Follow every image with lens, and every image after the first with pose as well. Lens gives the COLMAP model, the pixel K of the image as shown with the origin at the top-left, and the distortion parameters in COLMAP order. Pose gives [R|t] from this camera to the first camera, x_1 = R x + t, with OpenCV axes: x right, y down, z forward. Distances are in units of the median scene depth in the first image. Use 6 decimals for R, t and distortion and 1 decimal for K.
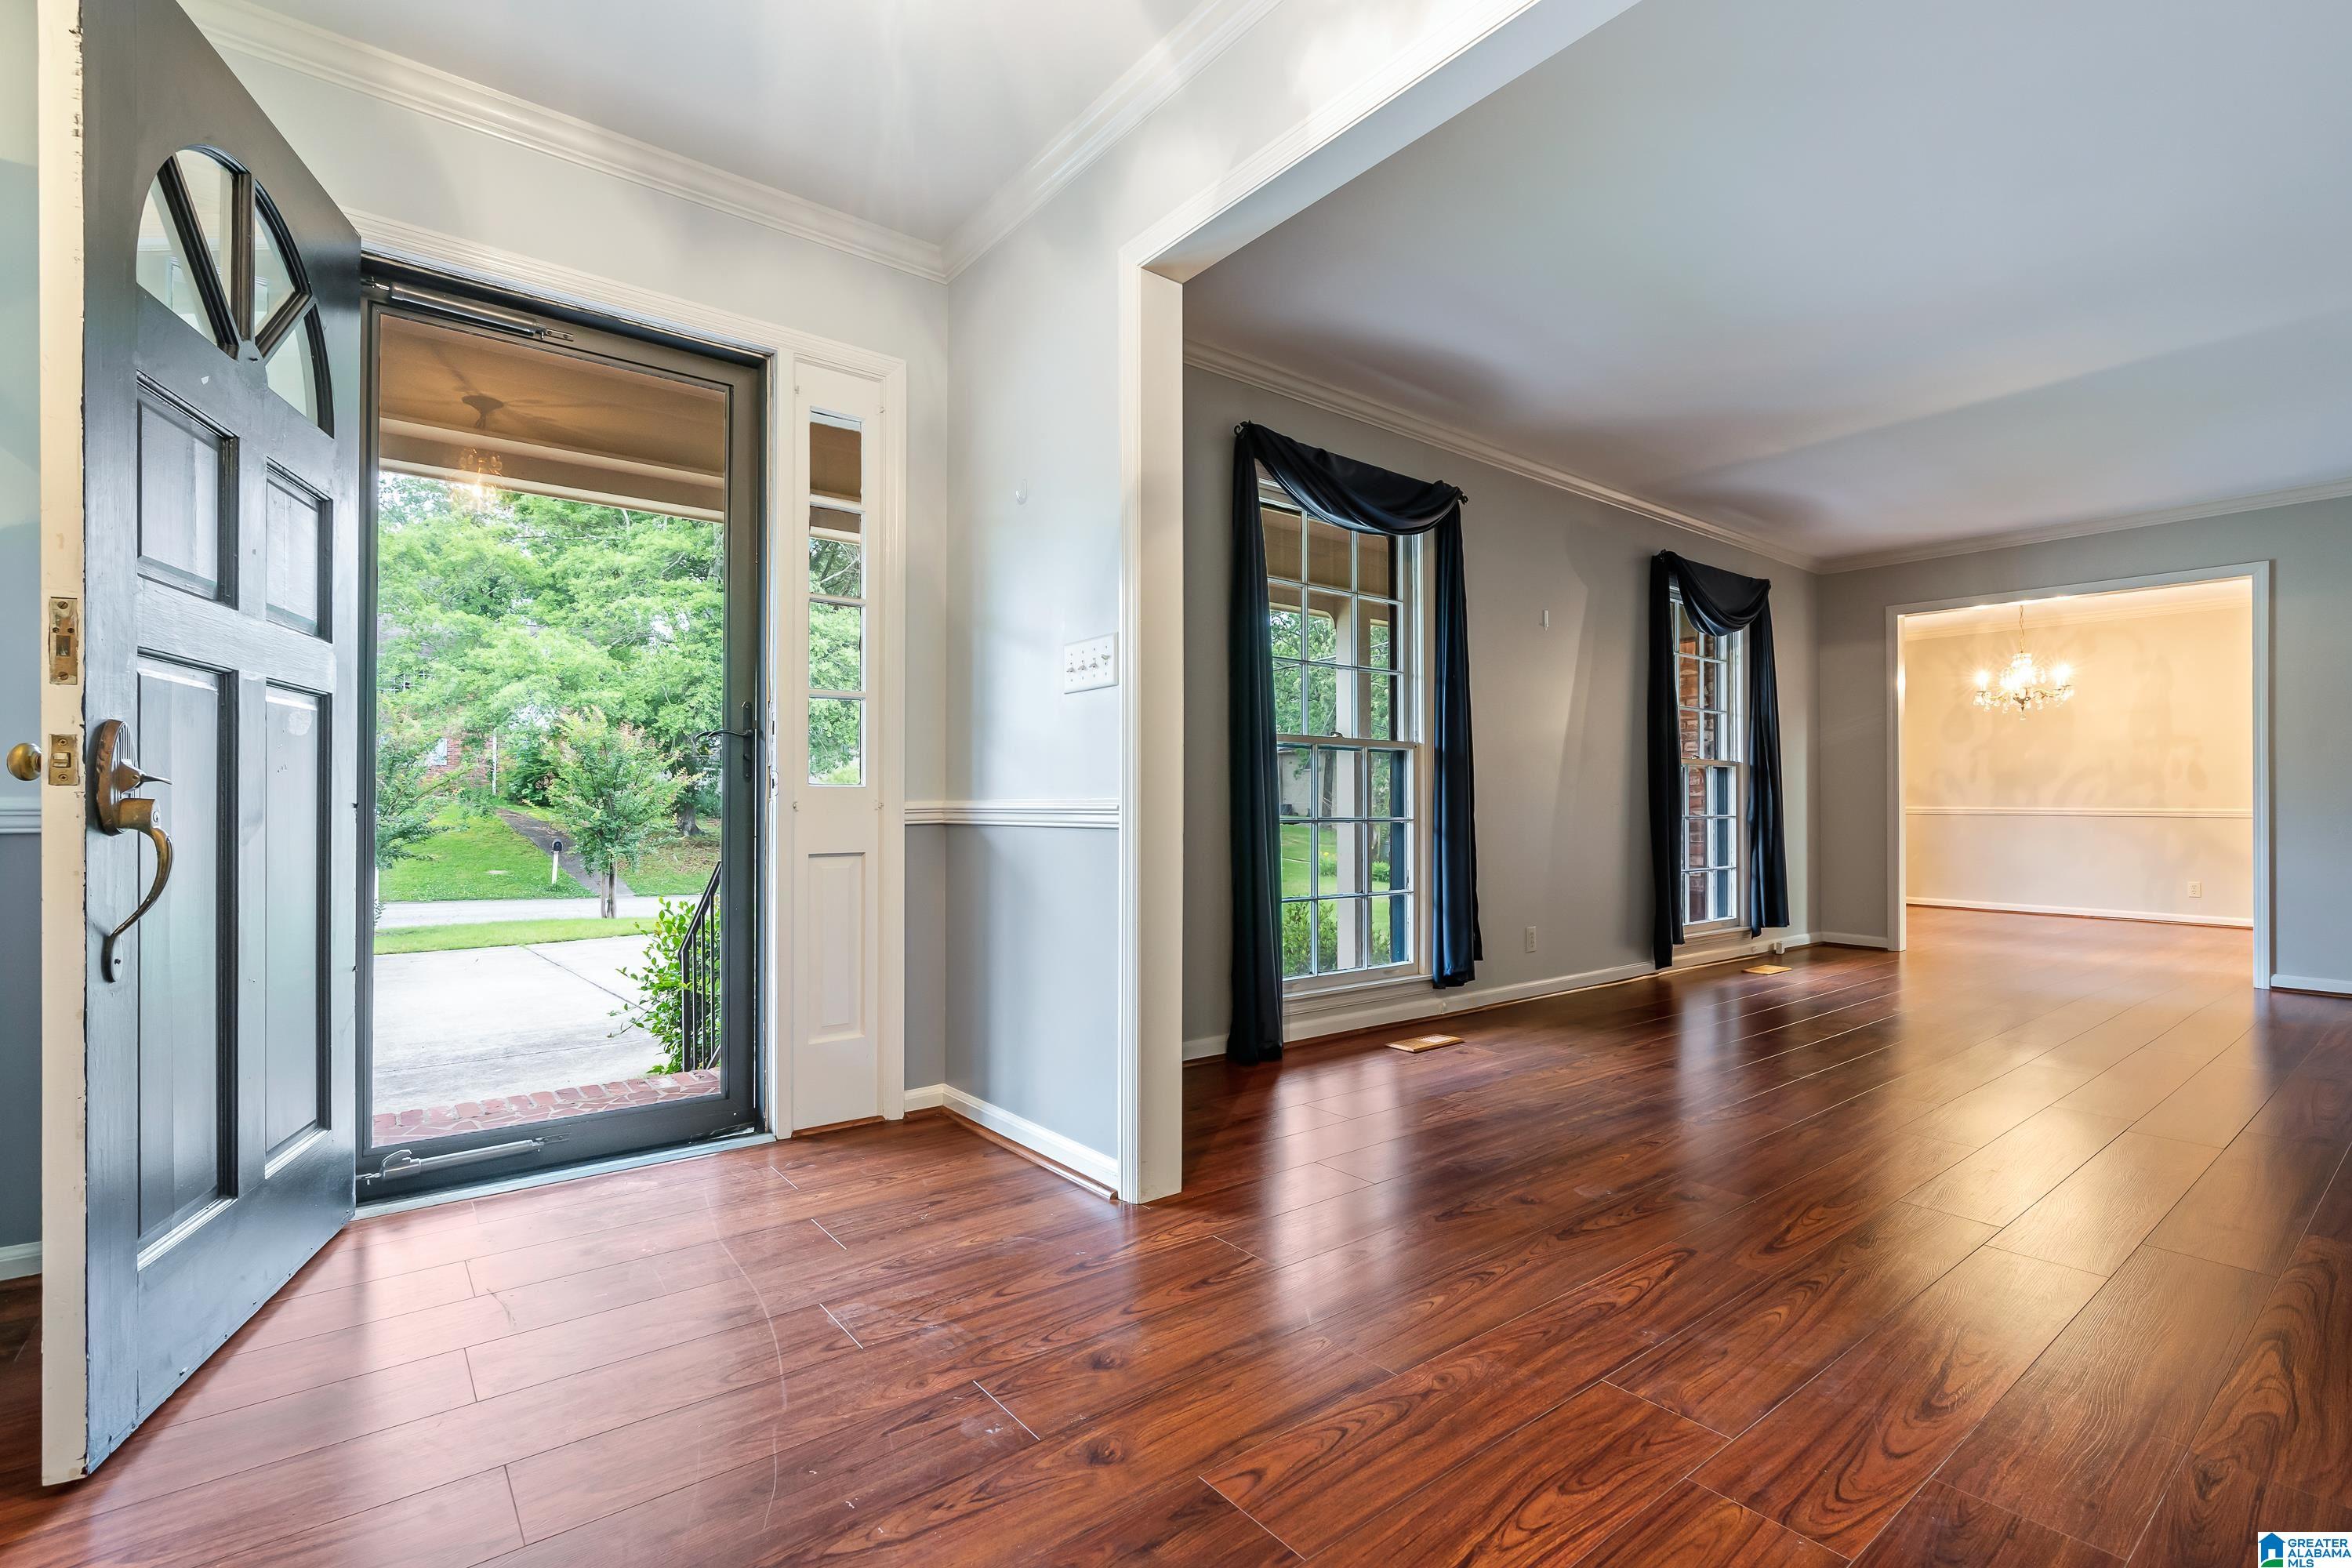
lens RADIAL K [[1061.9, 0, 1176.0], [0, 1061.9, 784.0], [0, 0, 1]] dist [0.013203, -0.000140]
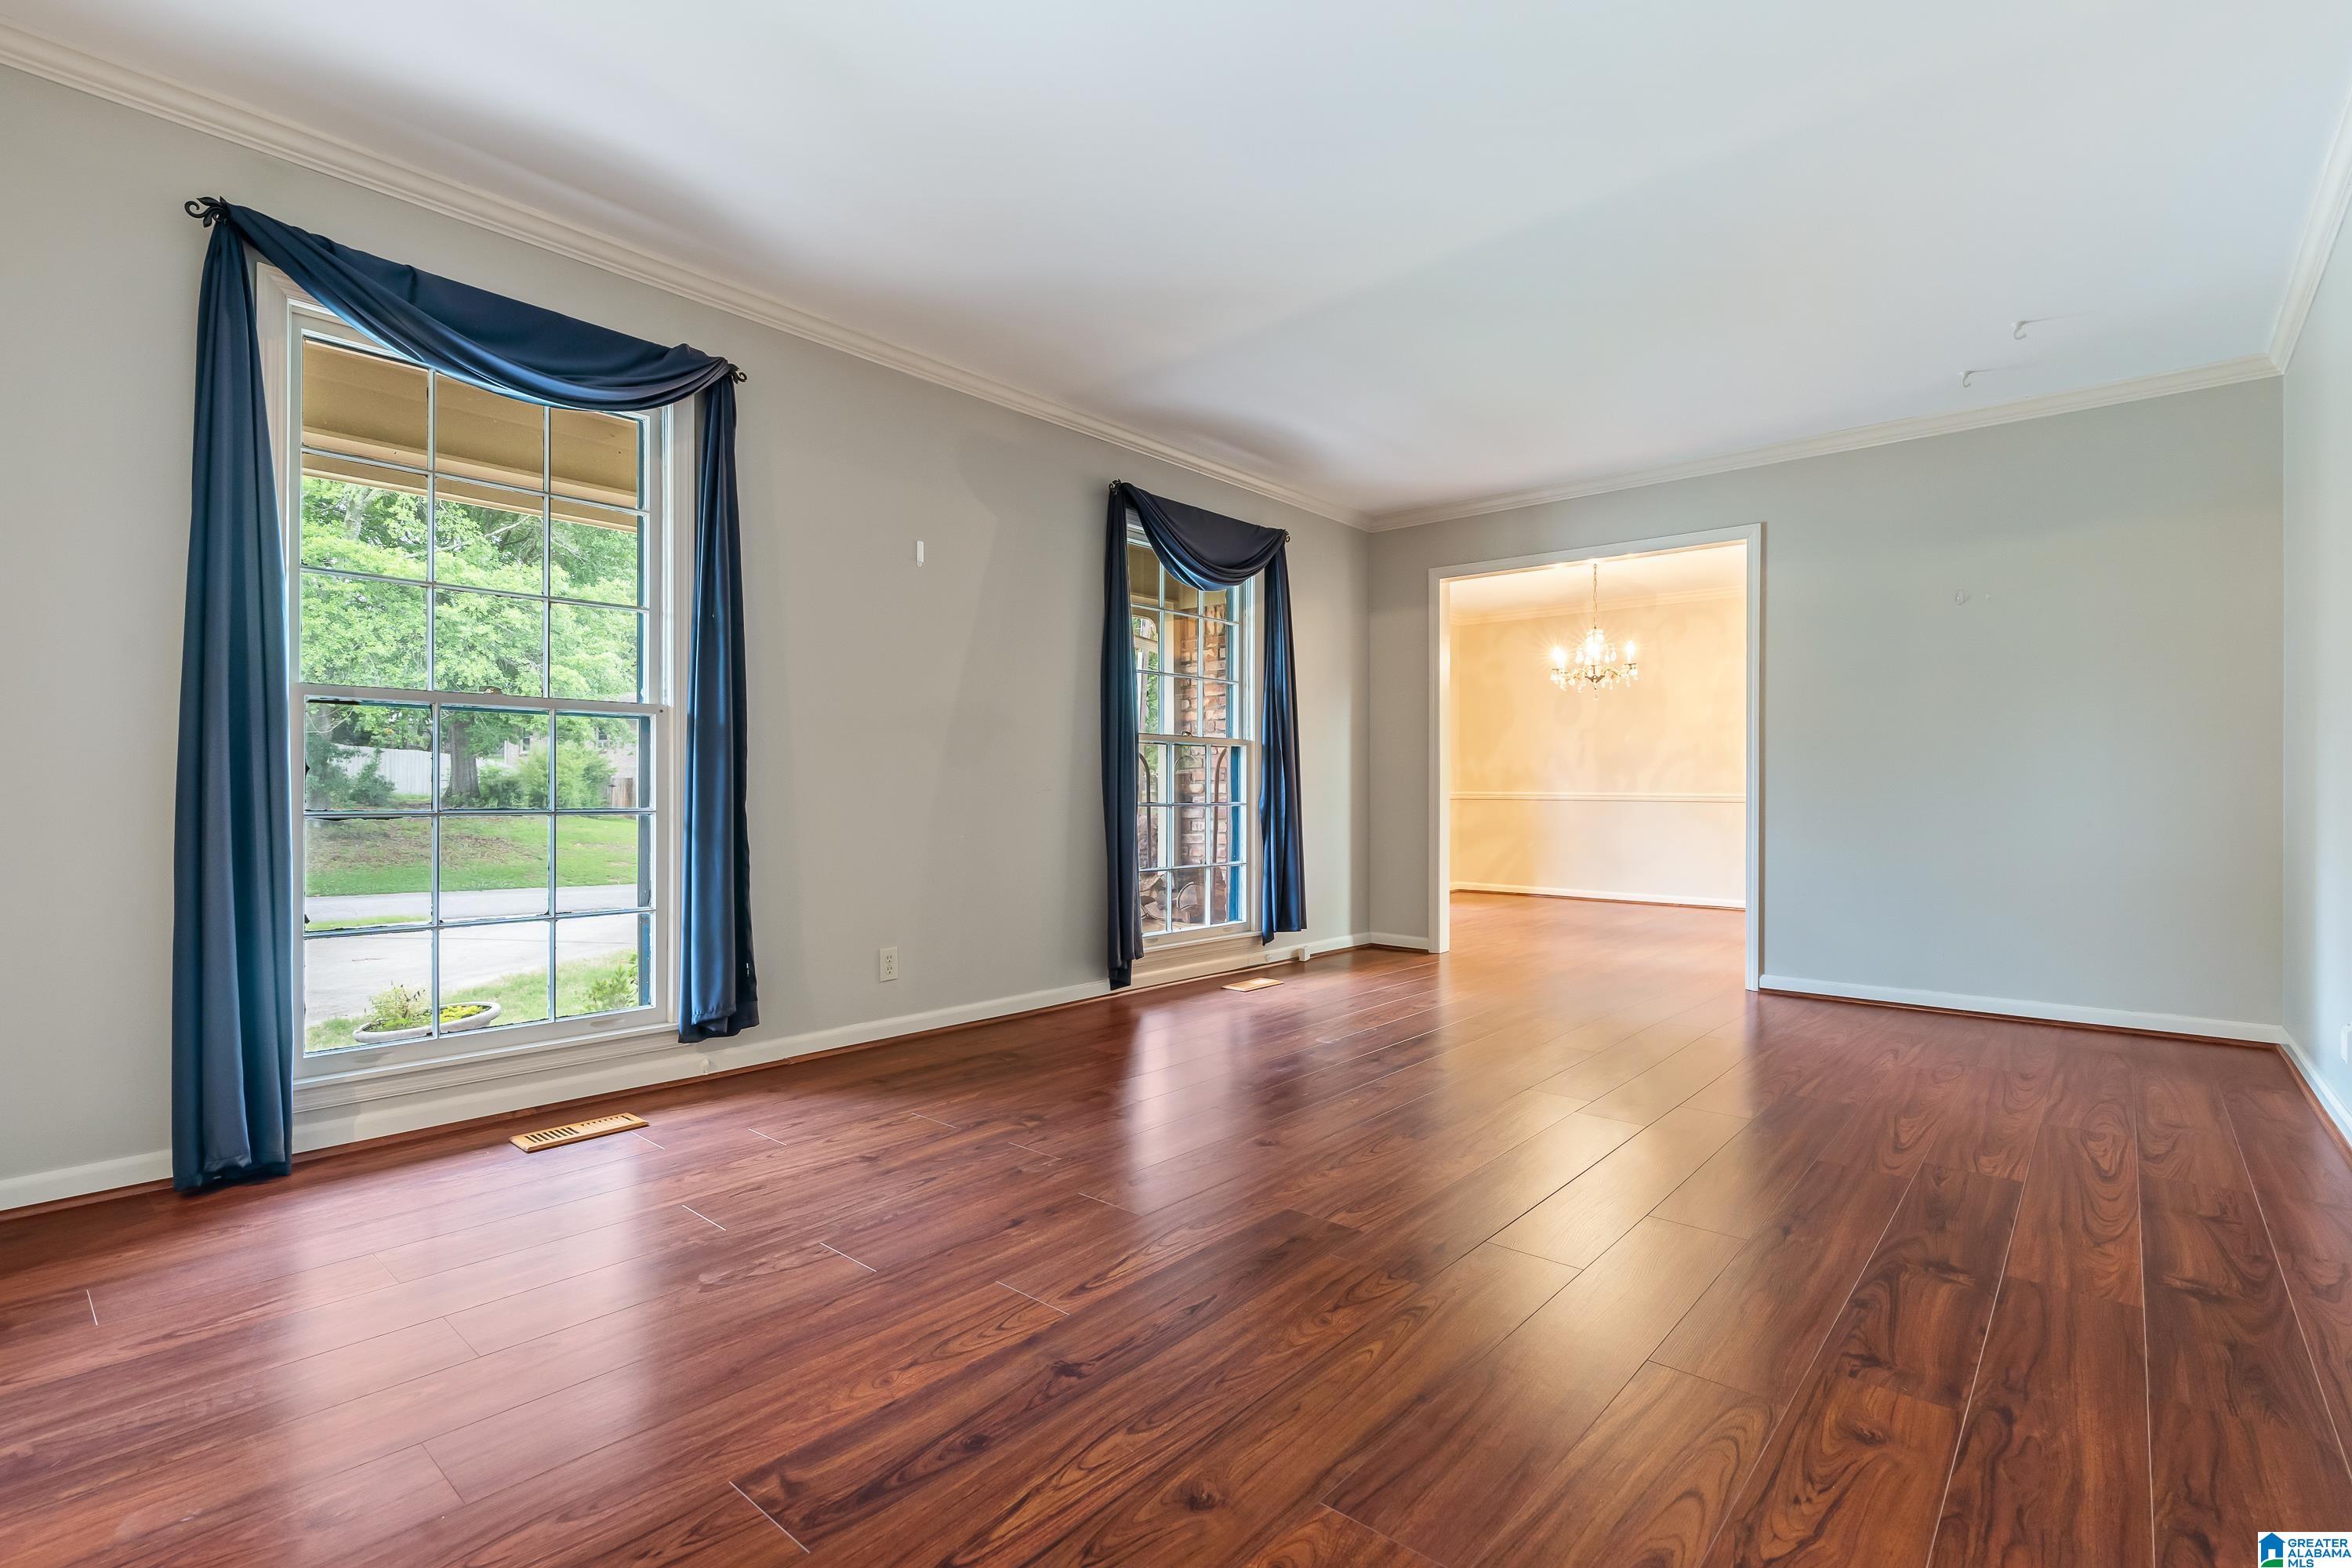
lens RADIAL K [[1070.3, 0, 1169.0], [0, 1070.3, 783.8], [0, 0, 1]] dist [-0.002529, 0.000361]
pose [[0.986780, 0.001896, 0.162055, 0.345624], [-0.004388, 0.999878, 0.015017, 0.001493], [-0.162007, -0.015530, 0.986667, 0.169391]]
